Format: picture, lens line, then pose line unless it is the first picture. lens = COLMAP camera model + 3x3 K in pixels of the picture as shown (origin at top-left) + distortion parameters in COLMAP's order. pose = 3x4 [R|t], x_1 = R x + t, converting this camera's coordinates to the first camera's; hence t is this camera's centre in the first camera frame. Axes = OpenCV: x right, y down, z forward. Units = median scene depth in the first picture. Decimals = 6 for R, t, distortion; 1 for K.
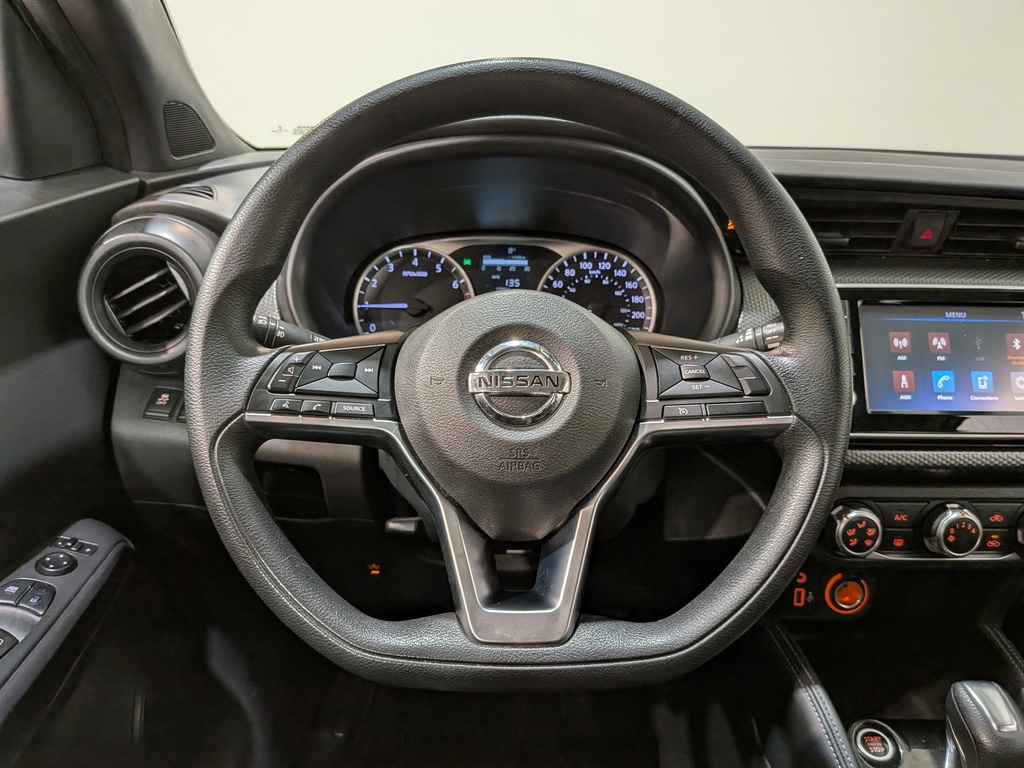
lens RADIAL K [[756.2, 0, 497.8], [0, 756.2, 407.7], [0, 0, 1]] dist [0.058259, -0.097811]
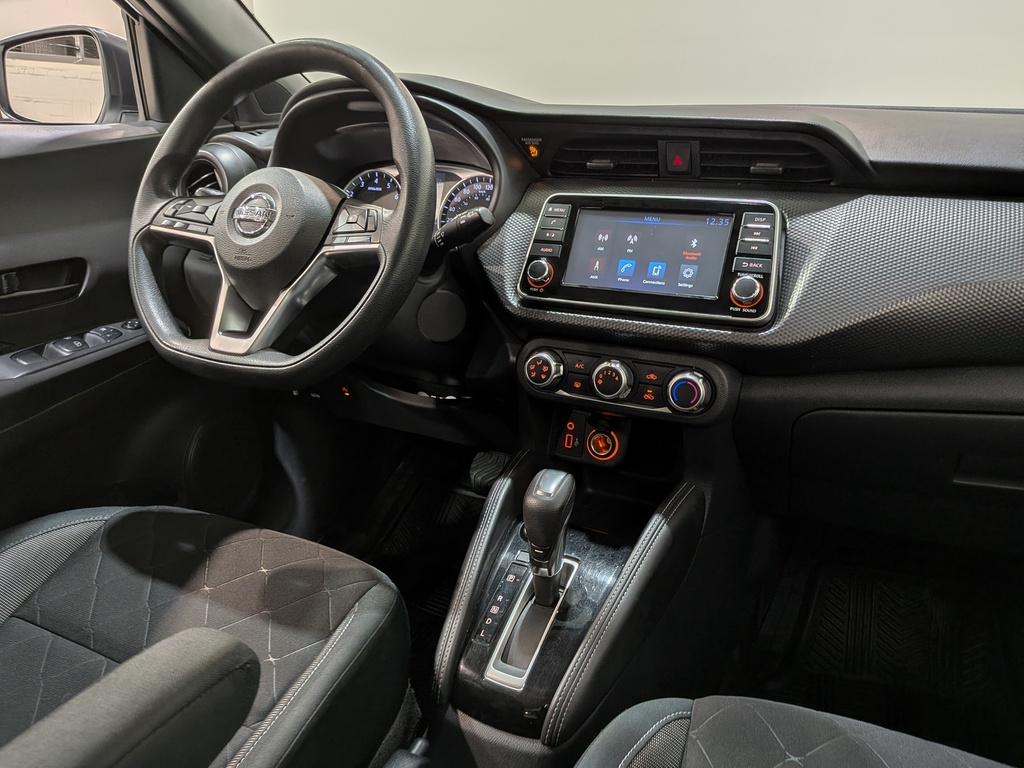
lens RADIAL K [[756.2, 0, 507.4], [0, 756.2, 388.7], [0, 0, 1]] dist [0.058259, -0.097811]
pose [[0.889742, 0.140542, -0.434290, 1.000869], [-0.149870, 0.988622, 0.012889, 0.185987], [0.431159, 0.053619, 0.900681, -0.255162]]
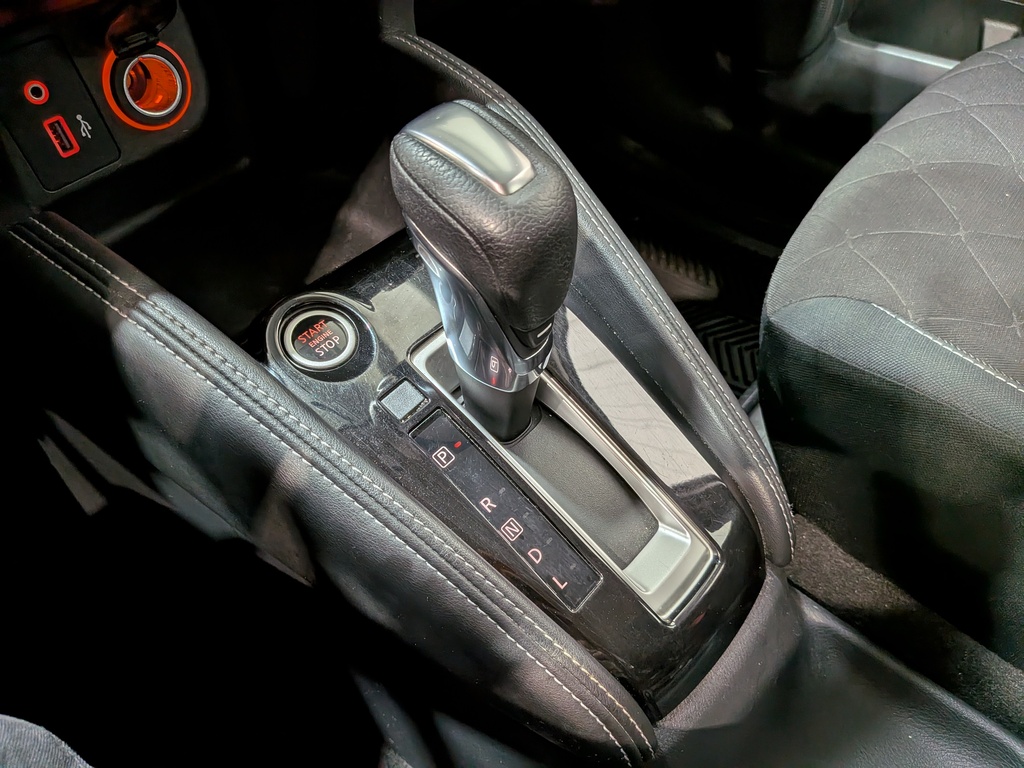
lens RADIAL K [[756.2, 0, 513.1], [0, 756.2, 388.8], [0, 0, 1]] dist [0.058259, -0.097811]
pose [[0.670152, -0.582240, 0.460318, 0.330116], [0.292762, 0.777262, 0.556915, 0.225591], [-0.682046, -0.238454, 0.691341, 0.557298]]
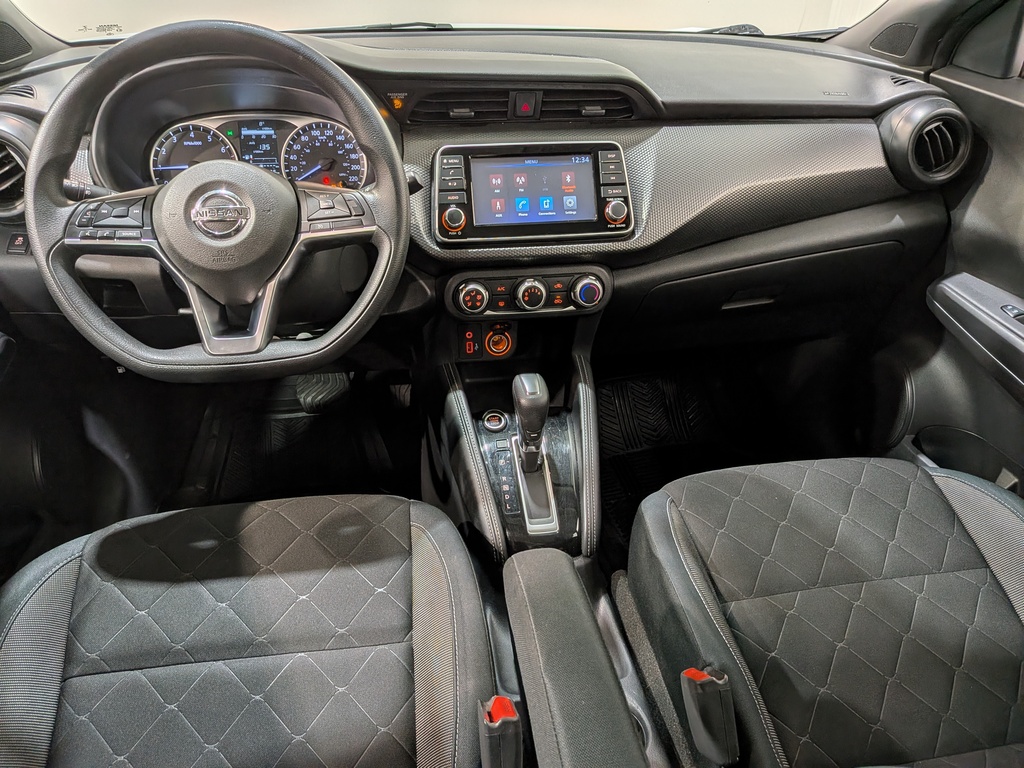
lens RADIAL K [[756.2, 0, 511.4], [0, 756.2, 385.4], [0, 0, 1]] dist [0.058259, -0.097811]
pose [[0.988681, -0.077271, 0.128604, 0.318704], [0.053828, 0.982794, 0.176689, 0.060010], [-0.140044, -0.167767, 0.975829, -0.674165]]
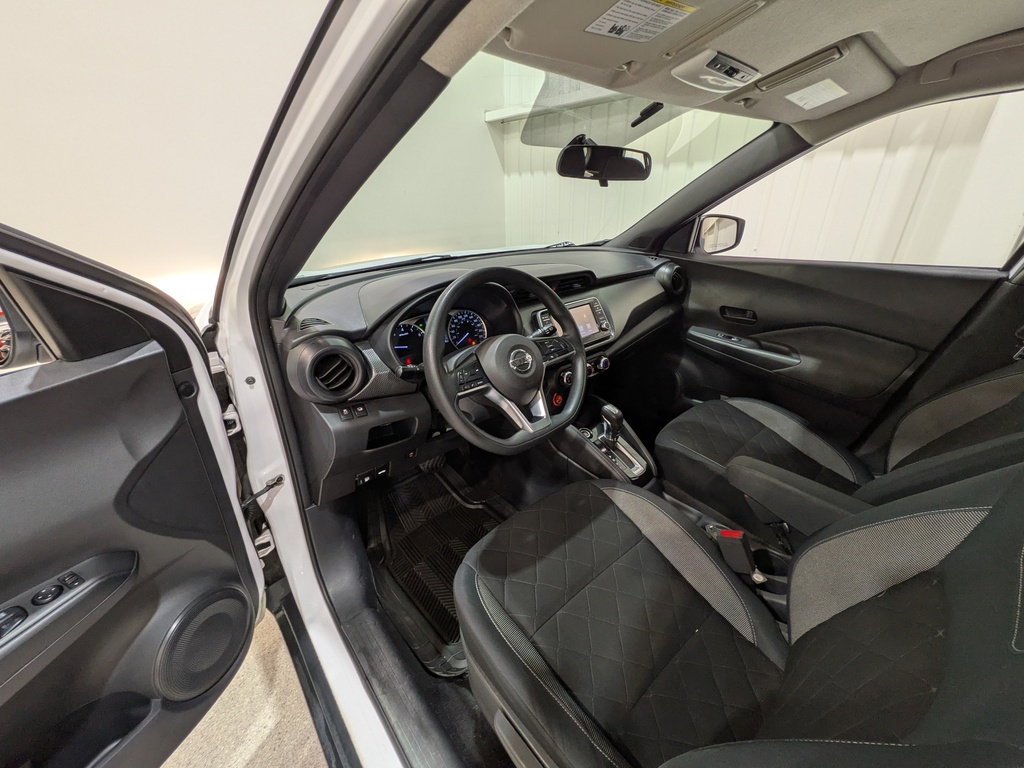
lens RADIAL K [[411.4, 0, 515.3], [0, 411.4, 378.1], [0, 0, 1]] dist [0.008600, -0.000331]
pose [[0.762924, -0.289970, 0.577811, -0.794539], [0.254528, 0.956308, 0.143844, -0.170504], [-0.594275, 0.037327, 0.803395, -0.368404]]
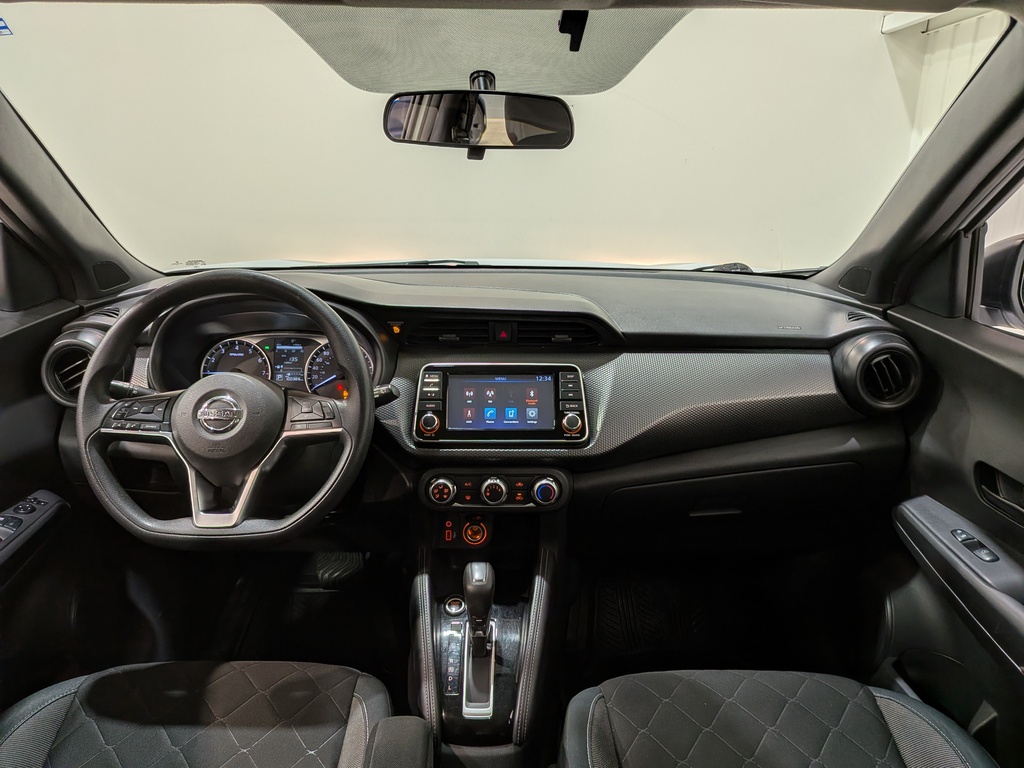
lens RADIAL K [[756.2, 0, 507.7], [0, 756.2, 407.3], [0, 0, 1]] dist [0.058259, -0.097811]
pose [[0.999942, -0.006491, -0.008636, 0.646342], [0.006041, 0.998672, -0.051157, 0.048304], [0.008957, 0.051102, 0.998653, -0.909461]]
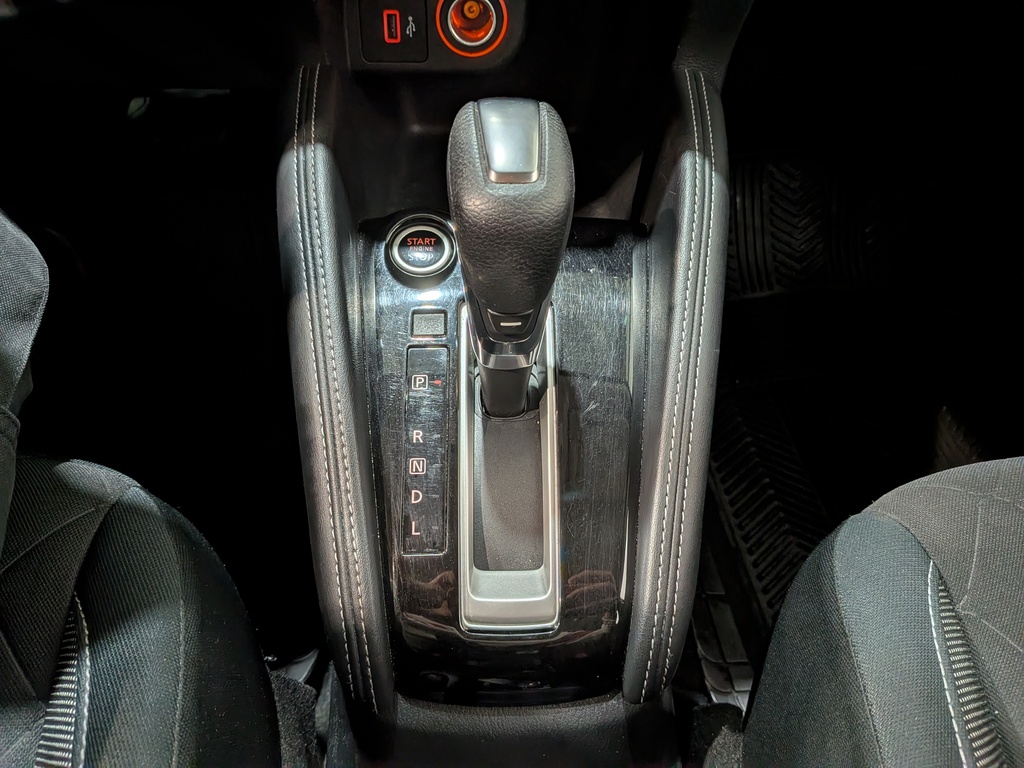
lens RADIAL K [[756.2, 0, 506.9], [0, 756.2, 392.9], [0, 0, 1]] dist [0.058259, -0.097811]
pose [[0.999665, -0.008065, 0.024596, 0.547954], [-0.004161, 0.887789, 0.460232, 0.268078], [-0.025548, -0.460180, 0.887458, 0.414829]]
